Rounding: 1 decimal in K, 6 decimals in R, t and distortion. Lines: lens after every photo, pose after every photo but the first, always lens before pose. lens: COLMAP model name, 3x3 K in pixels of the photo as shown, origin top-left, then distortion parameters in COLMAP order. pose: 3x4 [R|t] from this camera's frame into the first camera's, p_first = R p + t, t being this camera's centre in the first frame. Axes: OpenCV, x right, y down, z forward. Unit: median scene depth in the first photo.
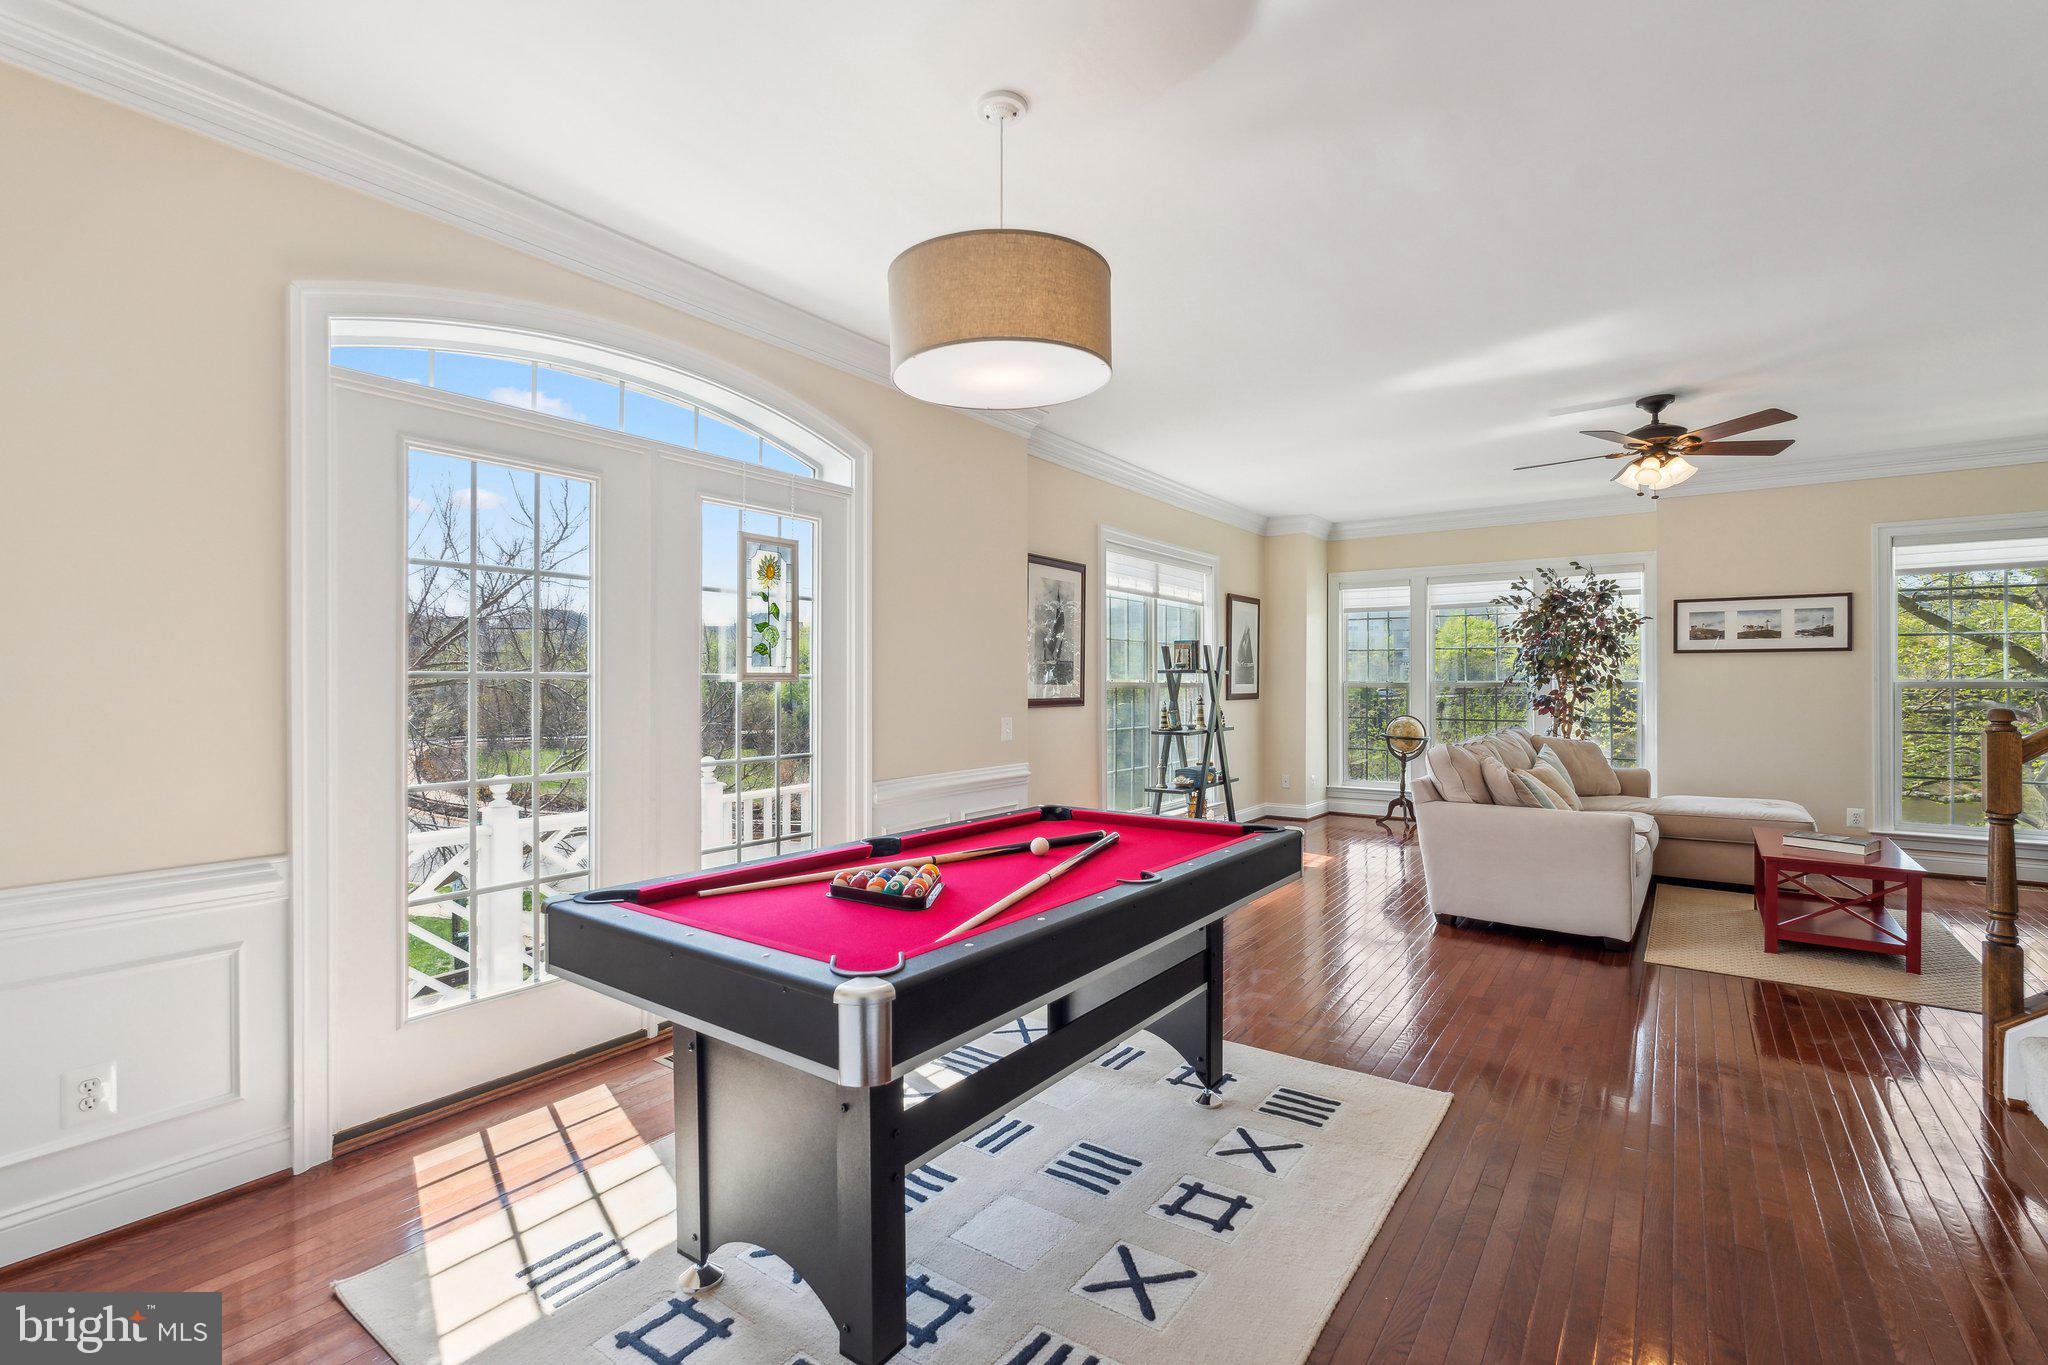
lens RADIAL K [[917.0, 0, 1030.1], [0, 917.0, 682.0], [0, 0, 1]] dist [-0.004378, 0.000792]
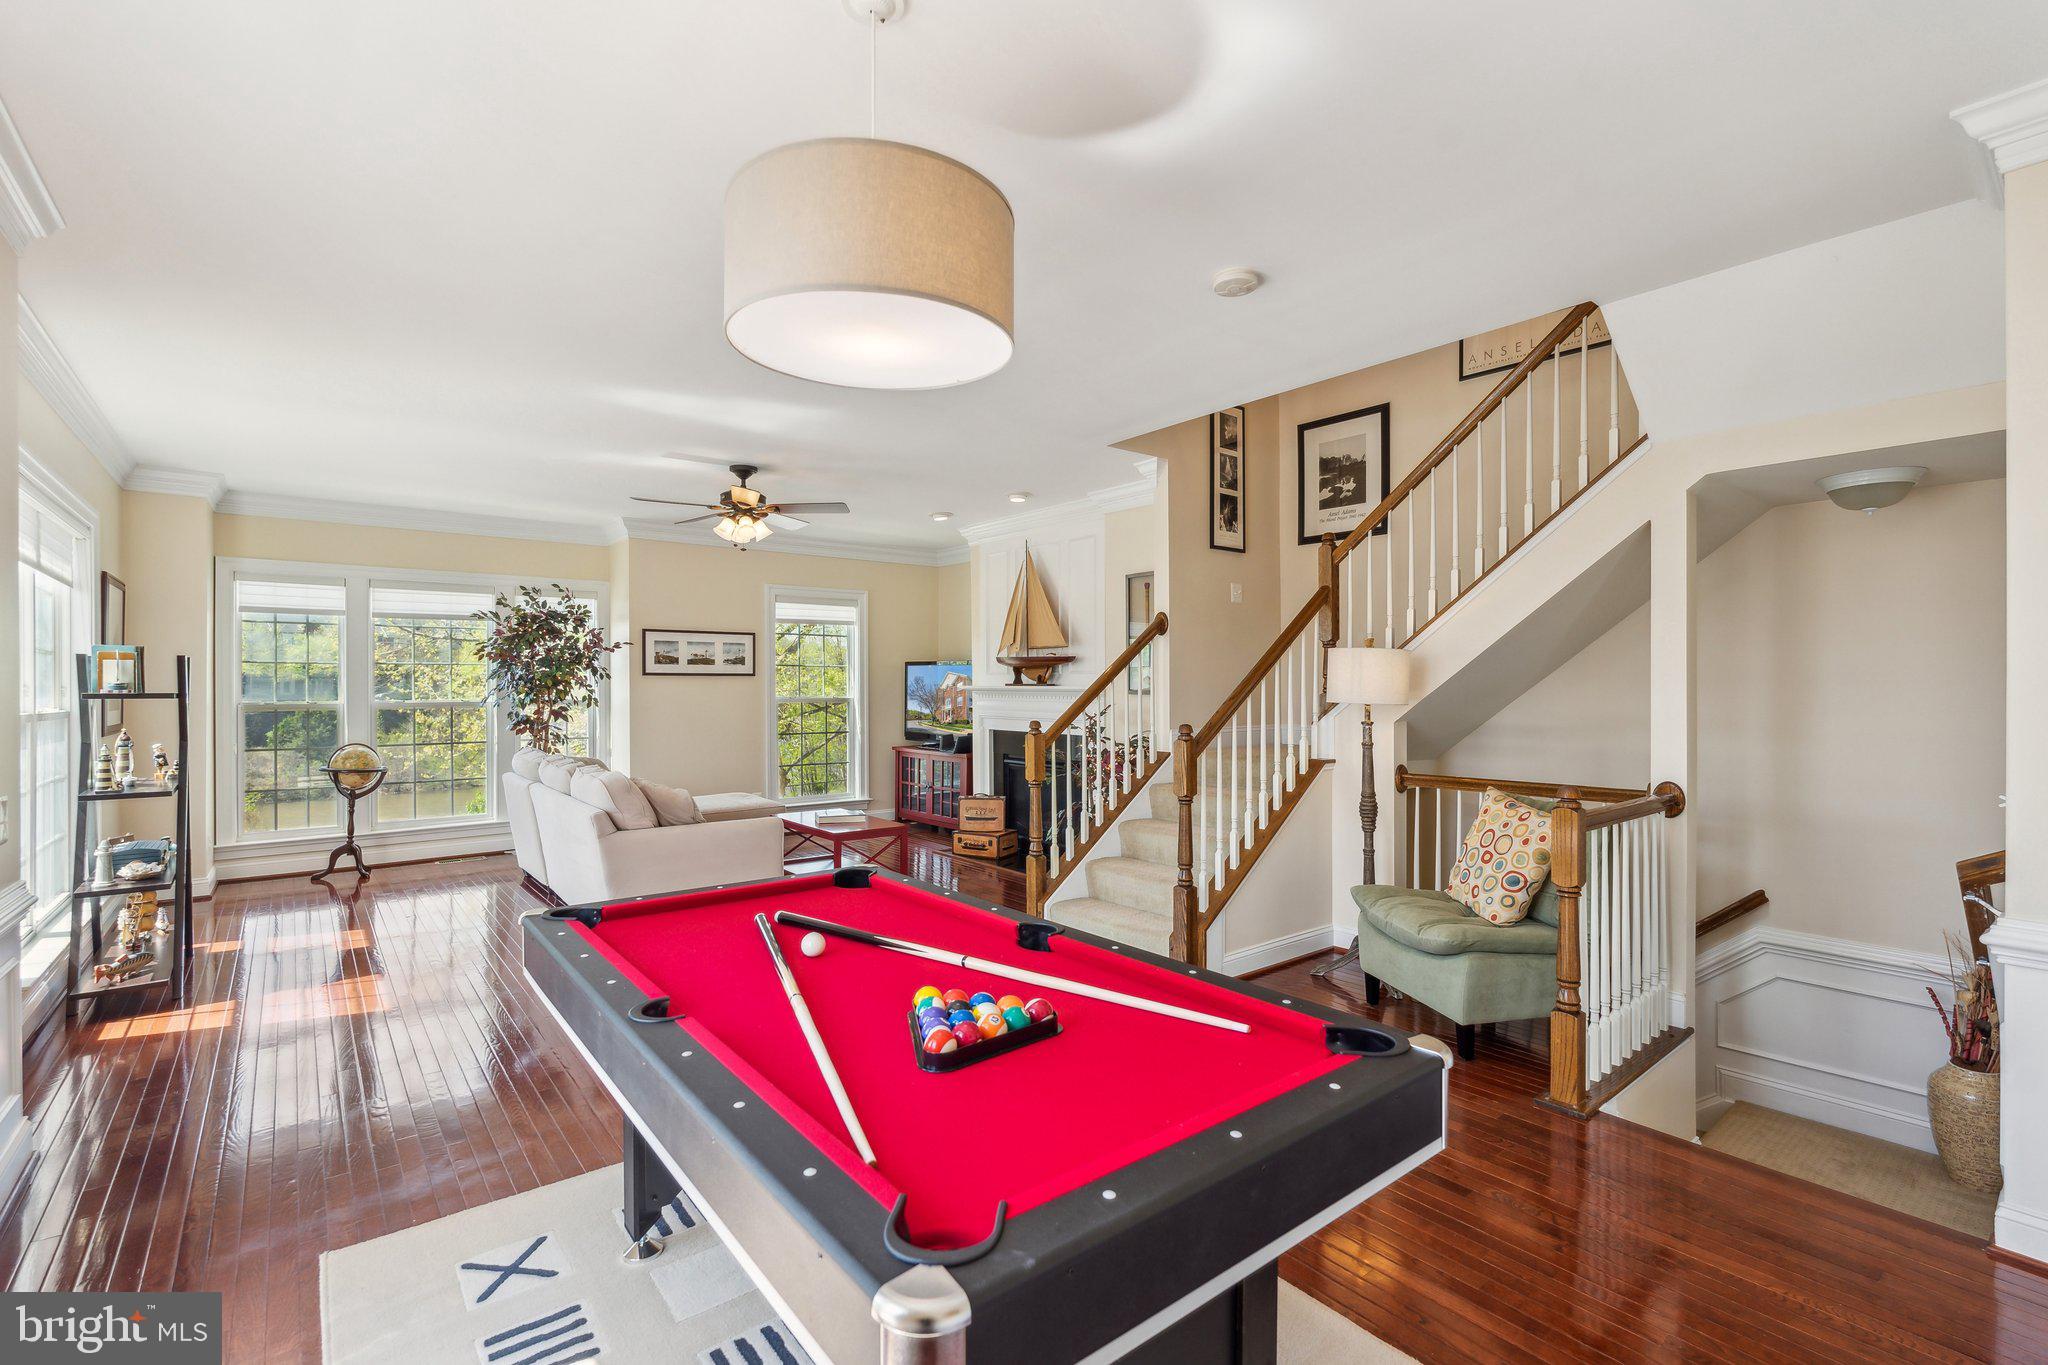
lens RADIAL K [[917.0, 0, 1028.5], [0, 917.0, 694.1], [0, 0, 1]] dist [-0.004378, 0.000792]
pose [[0.270575, -0.006641, 0.962676, -0.266163], [0.003708, 0.999976, 0.005856, -0.013018], [-0.962692, 0.001985, 0.270593, 0.228653]]
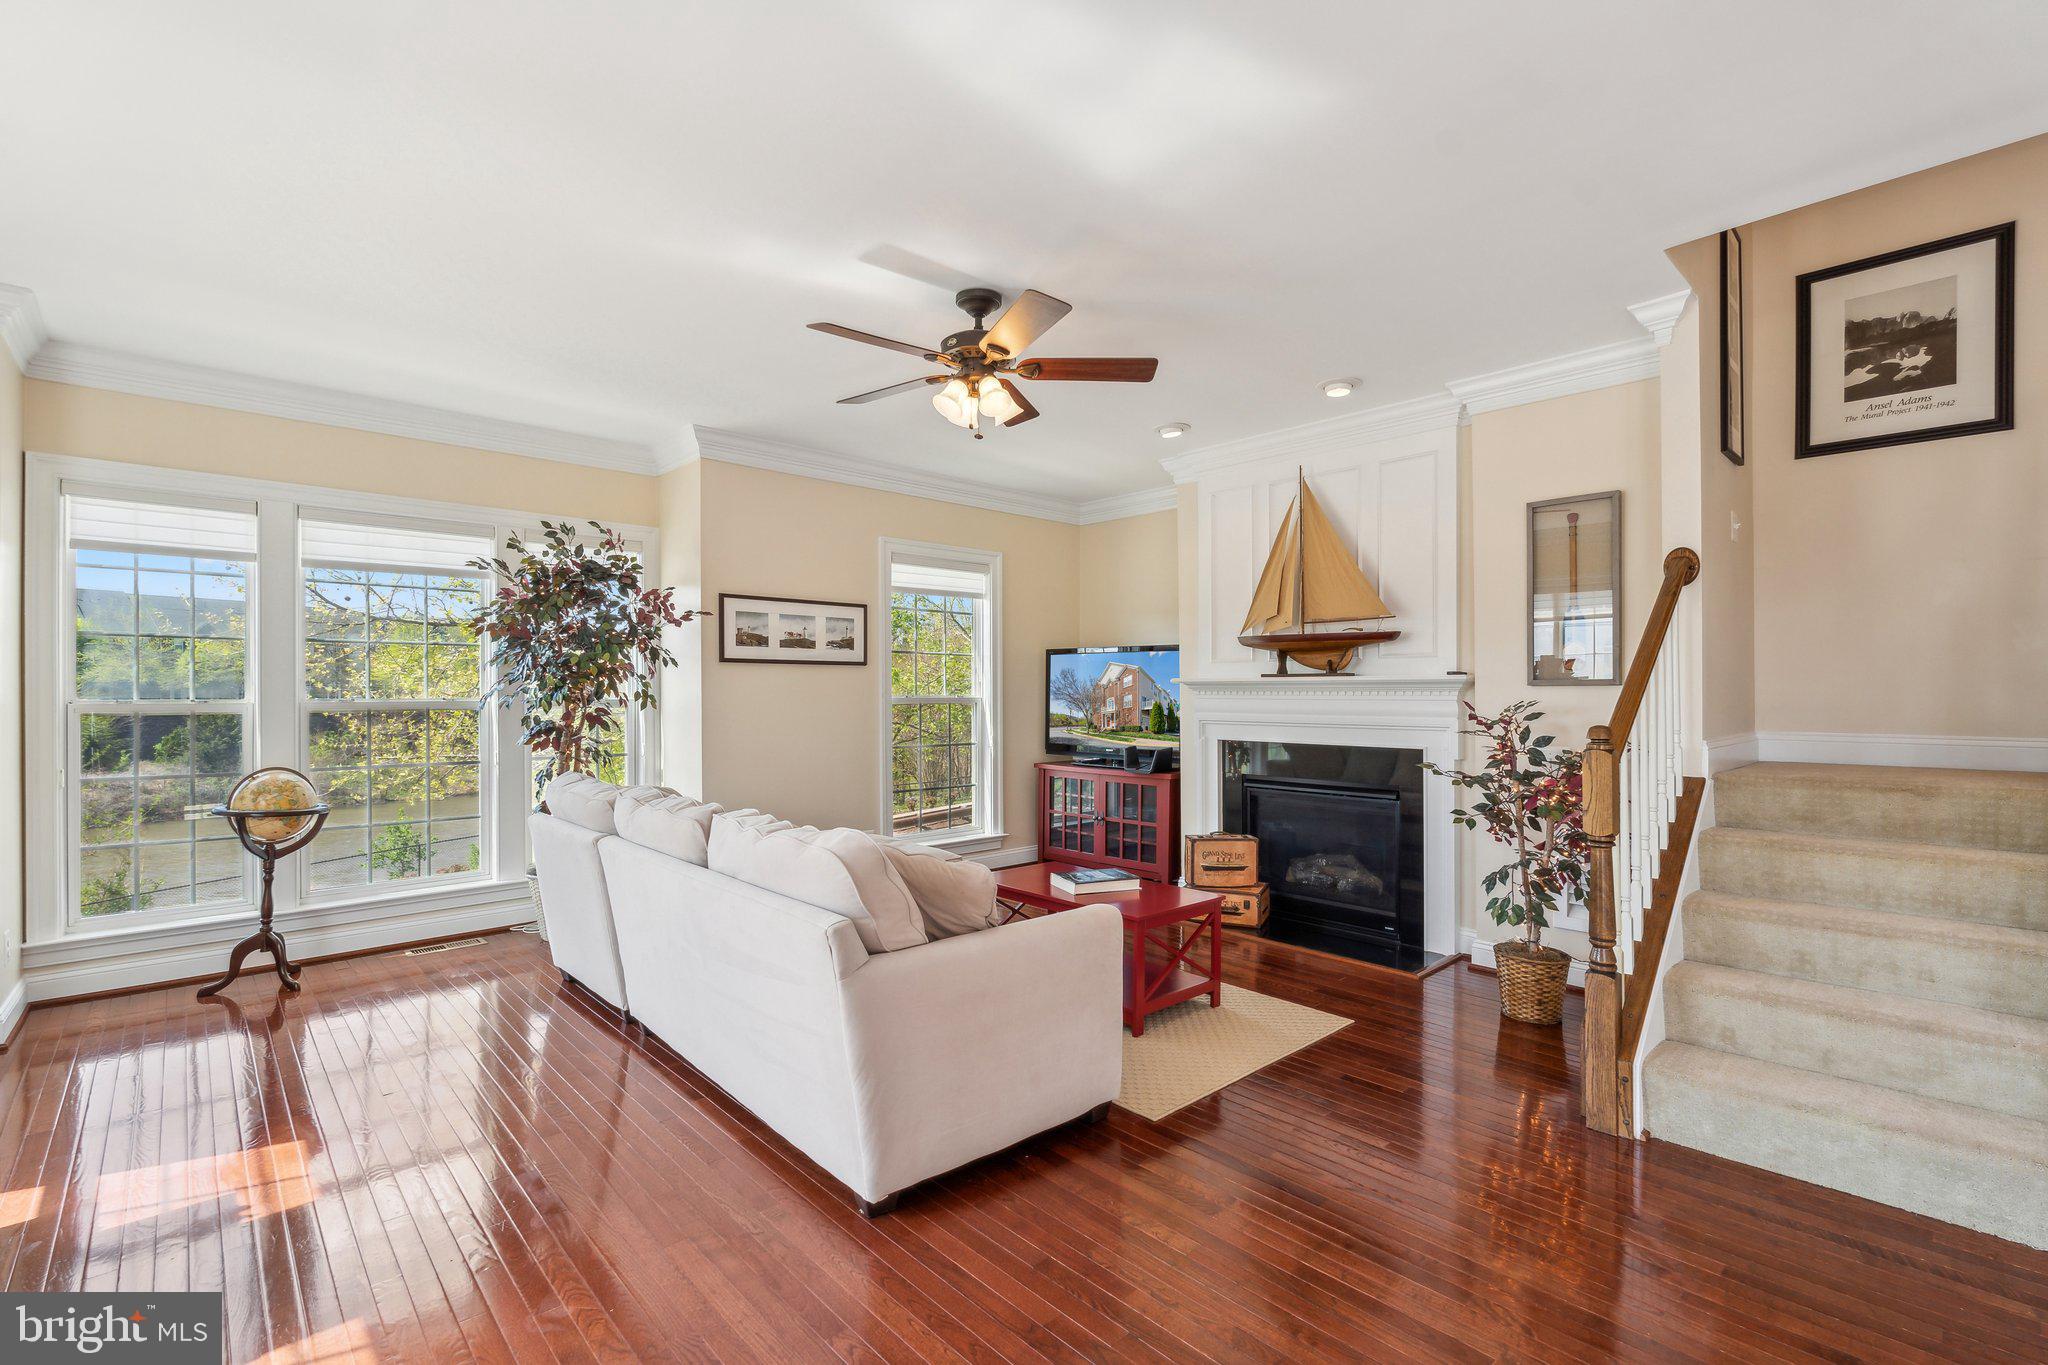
lens RADIAL K [[917.0, 0, 1036.9], [0, 917.0, 699.0], [0, 0, 1]] dist [-0.004378, 0.000792]
pose [[0.199066, -0.003601, 0.979979, -0.001358], [0.004298, 0.999987, 0.002802, -0.001242], [-0.979977, 0.003654, 0.199079, 0.585055]]
